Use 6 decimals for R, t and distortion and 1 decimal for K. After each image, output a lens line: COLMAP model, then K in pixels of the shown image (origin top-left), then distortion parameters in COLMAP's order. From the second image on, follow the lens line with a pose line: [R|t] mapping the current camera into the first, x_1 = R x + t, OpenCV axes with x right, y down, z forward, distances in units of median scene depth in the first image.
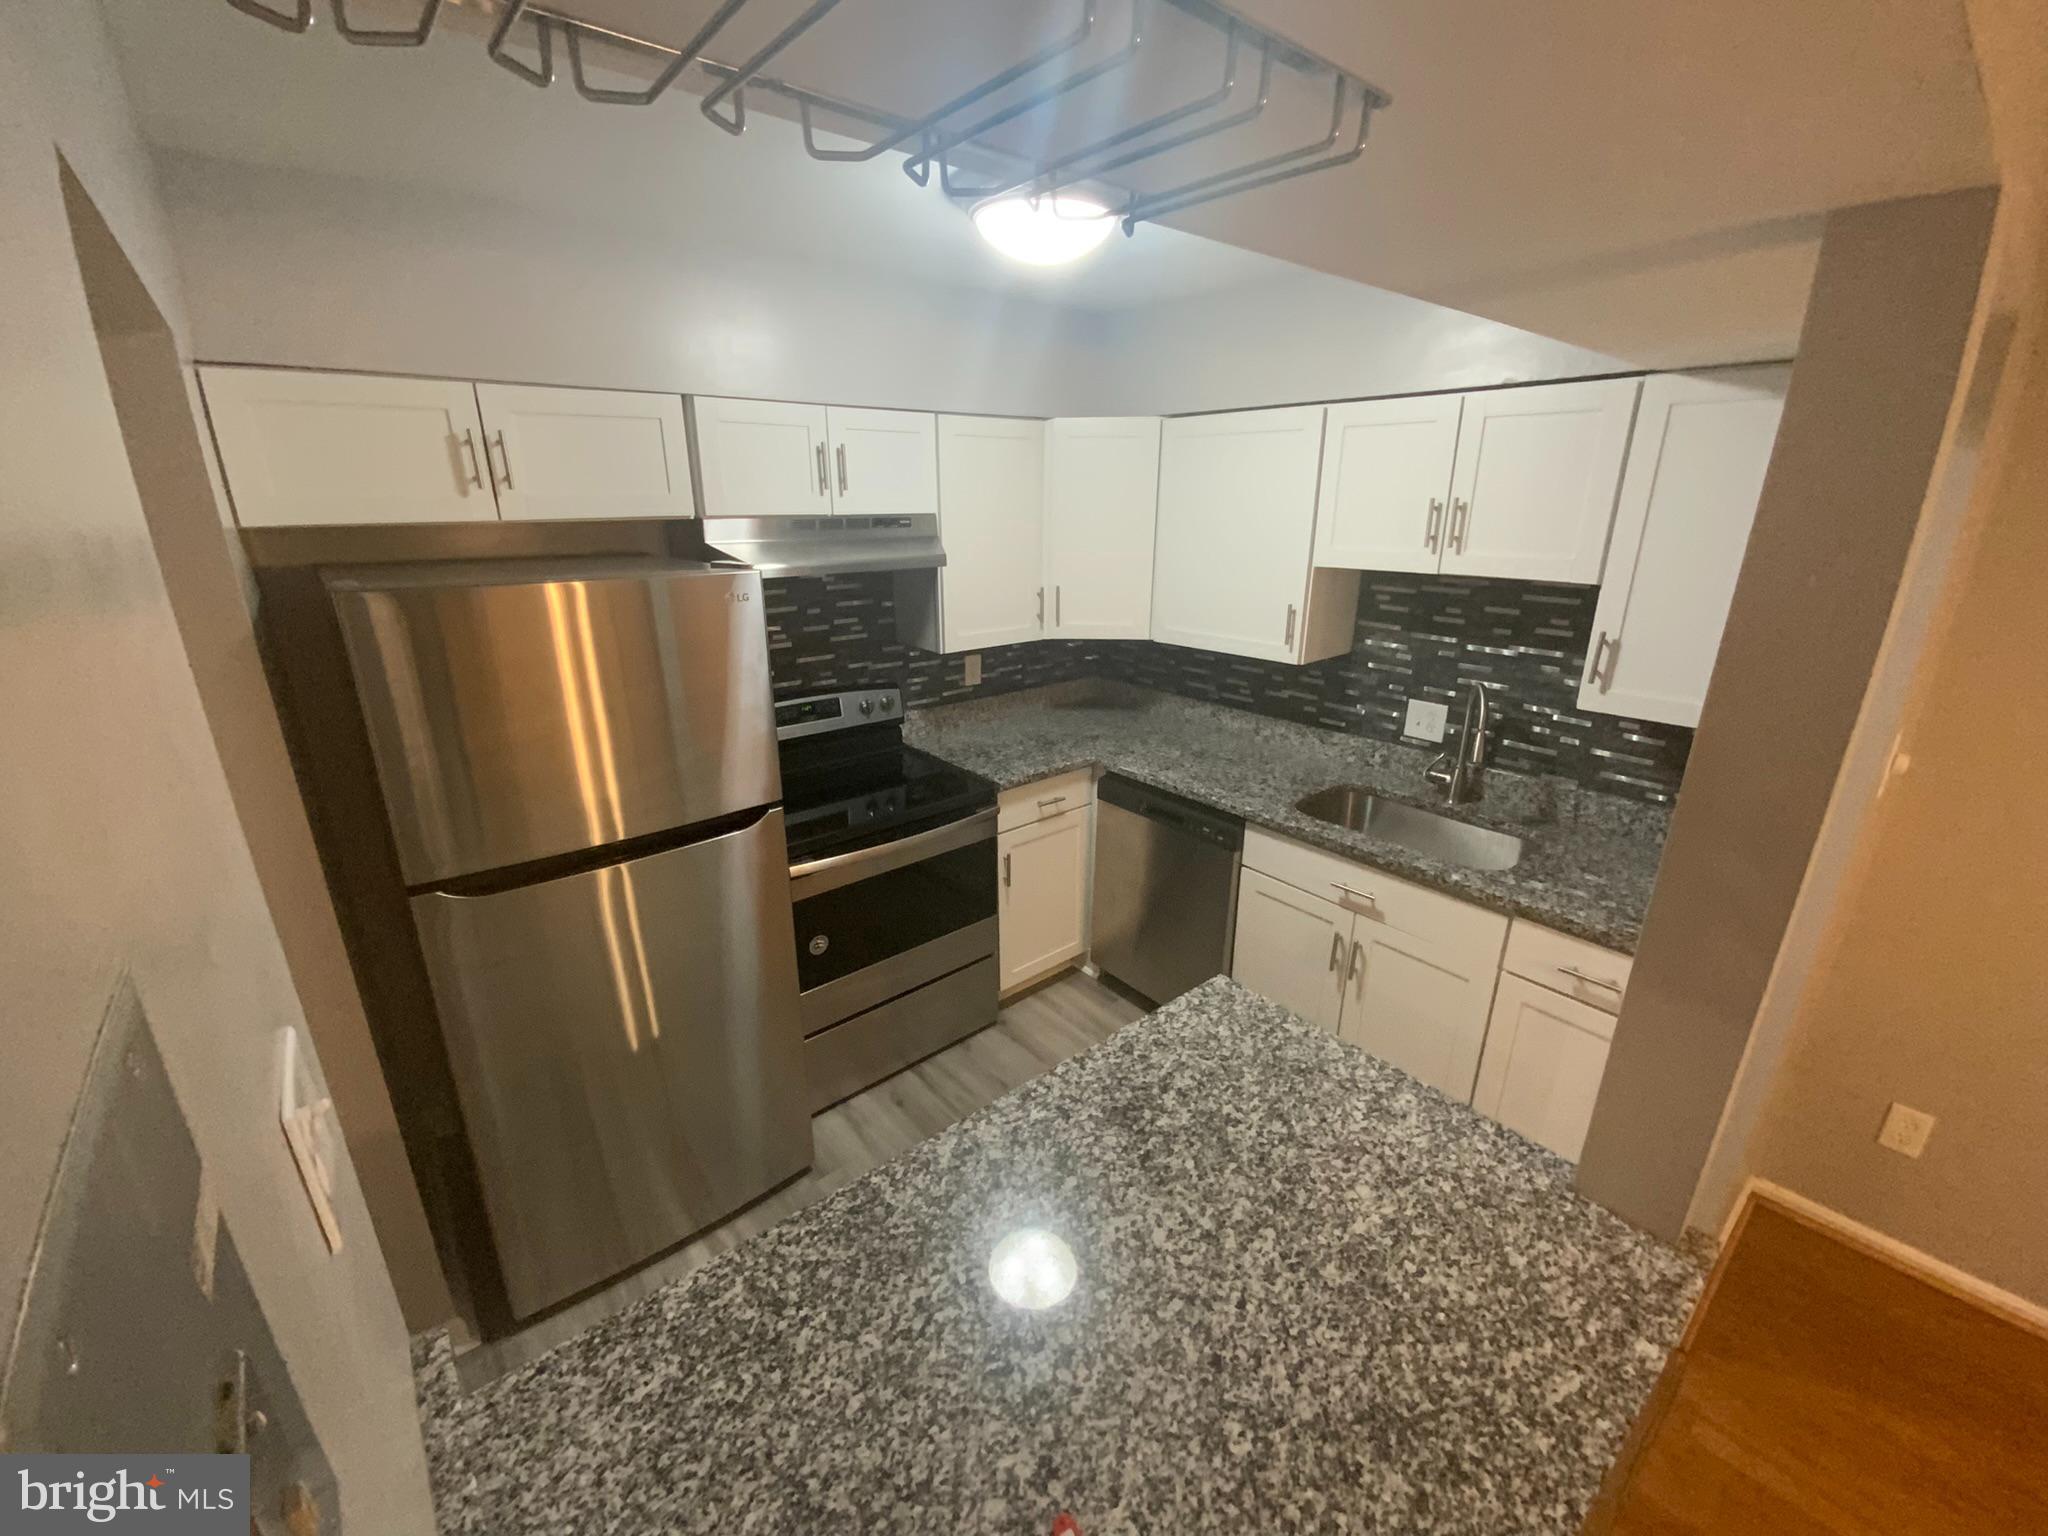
lens RADIAL K [[830.2, 0, 1017.2], [0, 830.2, 775.7], [0, 0, 1]] dist [0.033595, -0.027429]
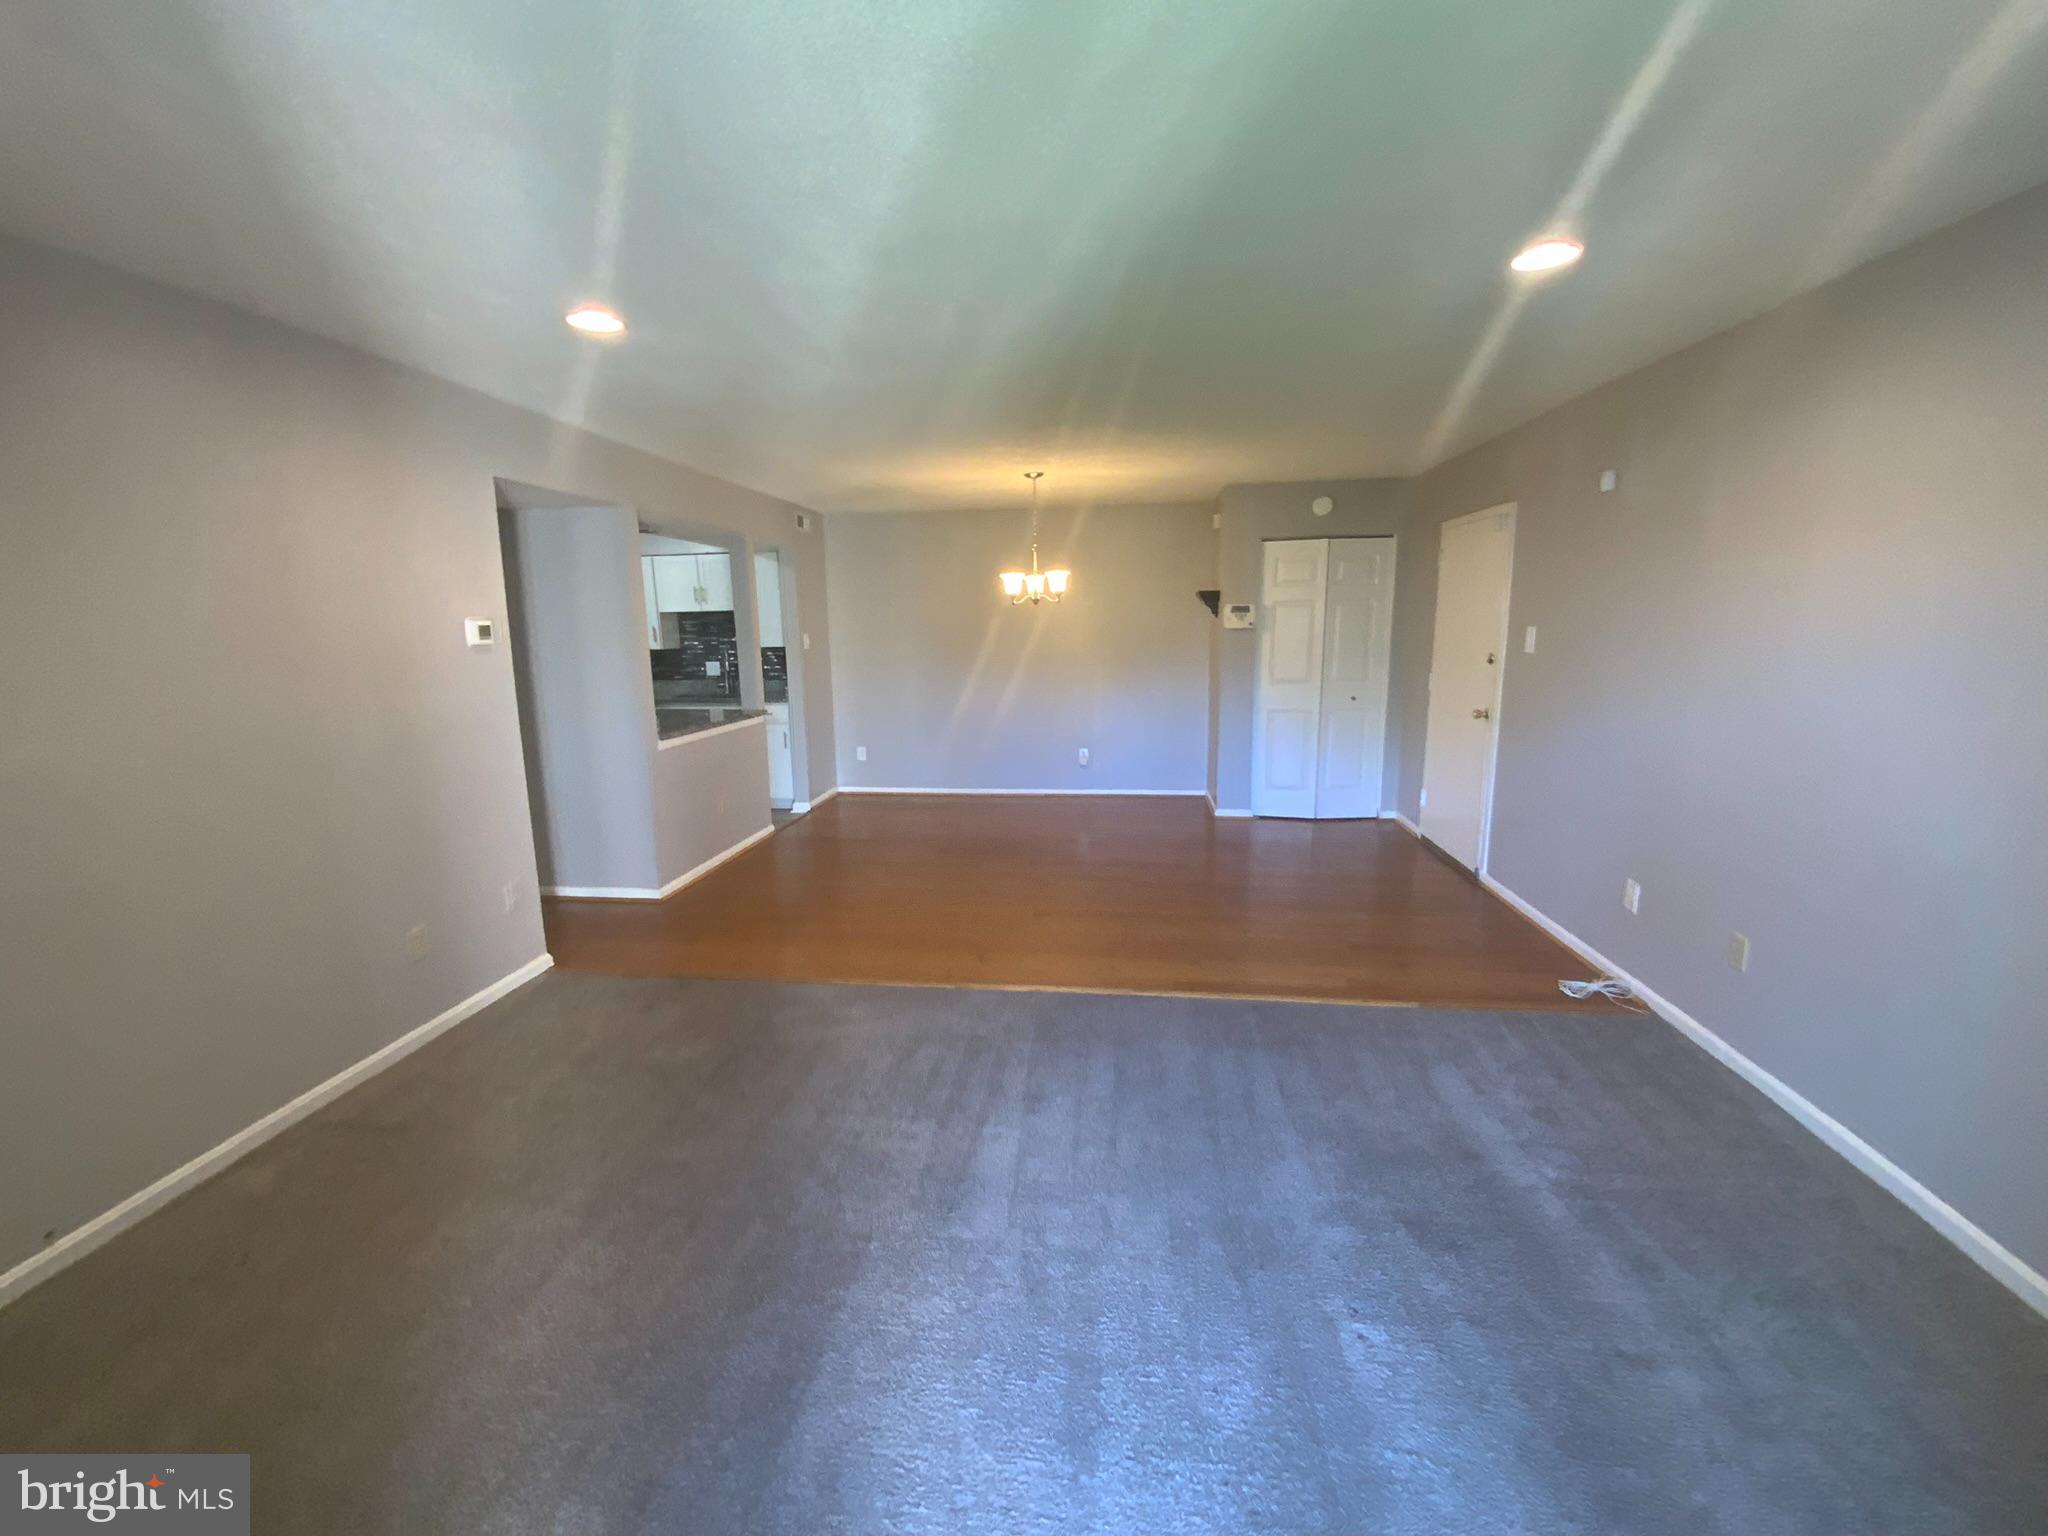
lens RADIAL K [[829.8, 0, 1030.0], [0, 829.8, 771.0], [0, 0, 1]] dist [0.029203, -0.020749]
pose [[0.716844, -0.132840, 0.684462, -0.695047], [0.241325, 0.968277, -0.064819, 0.701509], [-0.654138, 0.211643, 0.726161, -1.625879]]
